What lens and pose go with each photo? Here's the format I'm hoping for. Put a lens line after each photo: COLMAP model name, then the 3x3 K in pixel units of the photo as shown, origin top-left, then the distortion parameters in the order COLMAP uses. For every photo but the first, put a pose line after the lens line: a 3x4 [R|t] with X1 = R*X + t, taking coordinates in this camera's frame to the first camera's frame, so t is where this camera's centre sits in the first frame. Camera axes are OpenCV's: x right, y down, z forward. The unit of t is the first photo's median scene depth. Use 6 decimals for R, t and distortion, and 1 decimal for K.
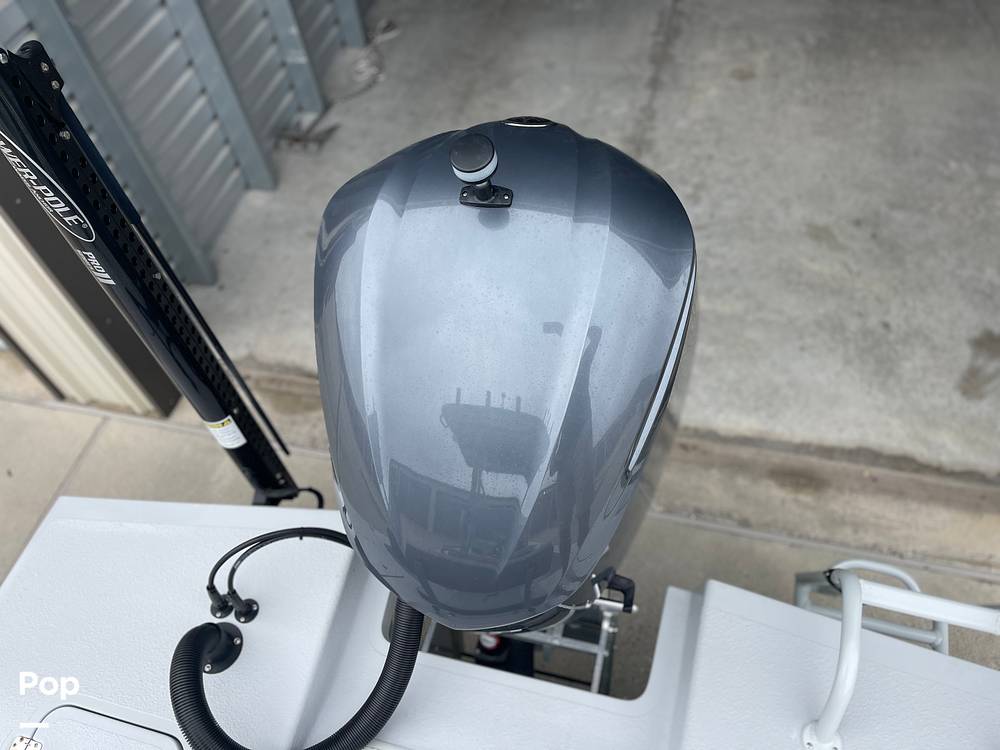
lens RADIAL K [[758.7, 0, 490.9], [0, 758.7, 376.9], [0, 0, 1]] dist [0.054718, -0.068437]
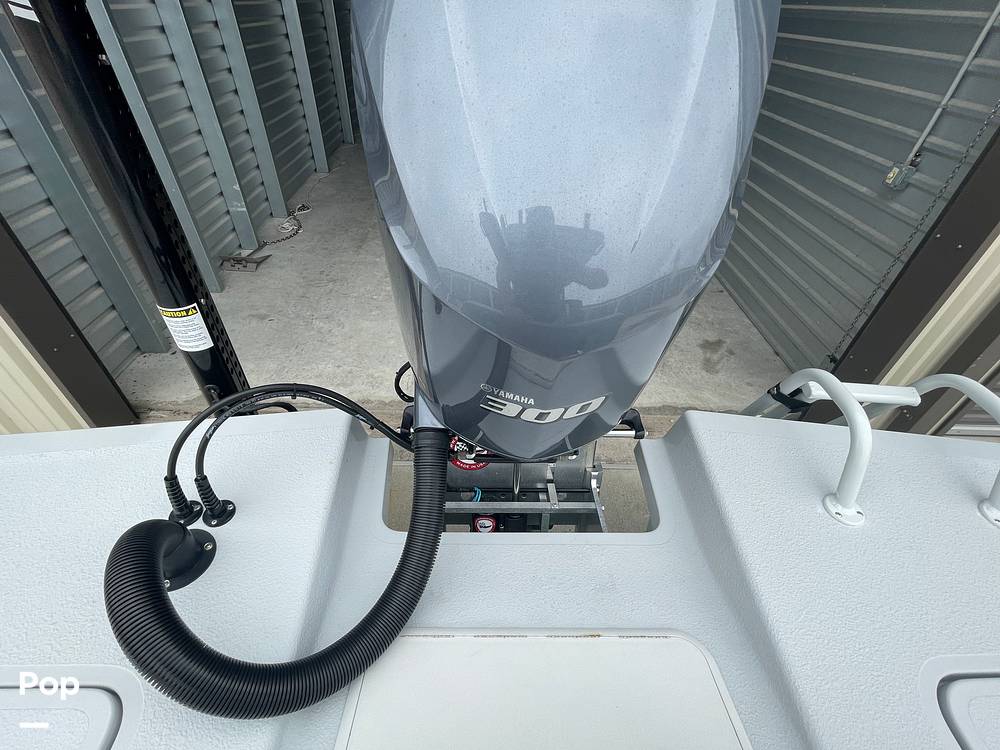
lens RADIAL K [[446.4, 0, 501.5], [0, 446.4, 379.2], [0, 0, 1]] dist [-0.006318, 0.003332]
pose [[0.948852, -0.062342, 0.309505, -0.165957], [0.128798, 0.971462, -0.199178, 0.294358], [-0.288255, 0.228854, 0.929804, 0.419596]]
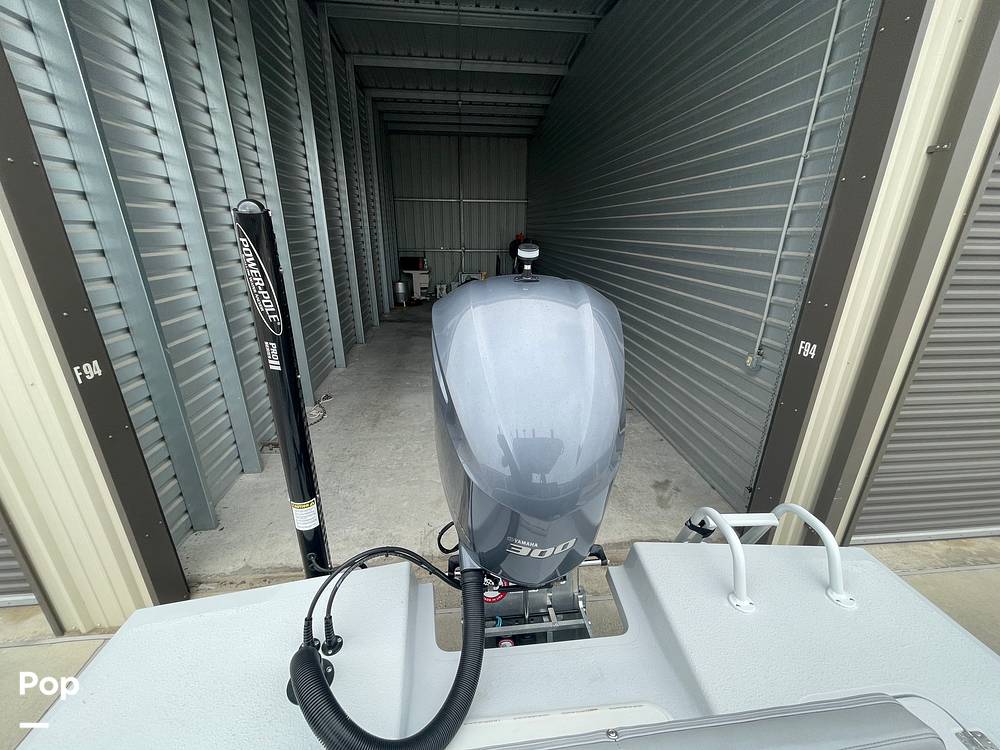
lens RADIAL K [[403.7, 0, 499.2], [0, 403.7, 377.7], [0, 0, 1]] dist [0.000014, 0.000359]
pose [[0.931483, -0.015617, 0.363450, -0.293176], [0.213700, 0.832015, -0.511941, 0.330536], [-0.294401, 0.554534, 0.778345, 0.172852]]
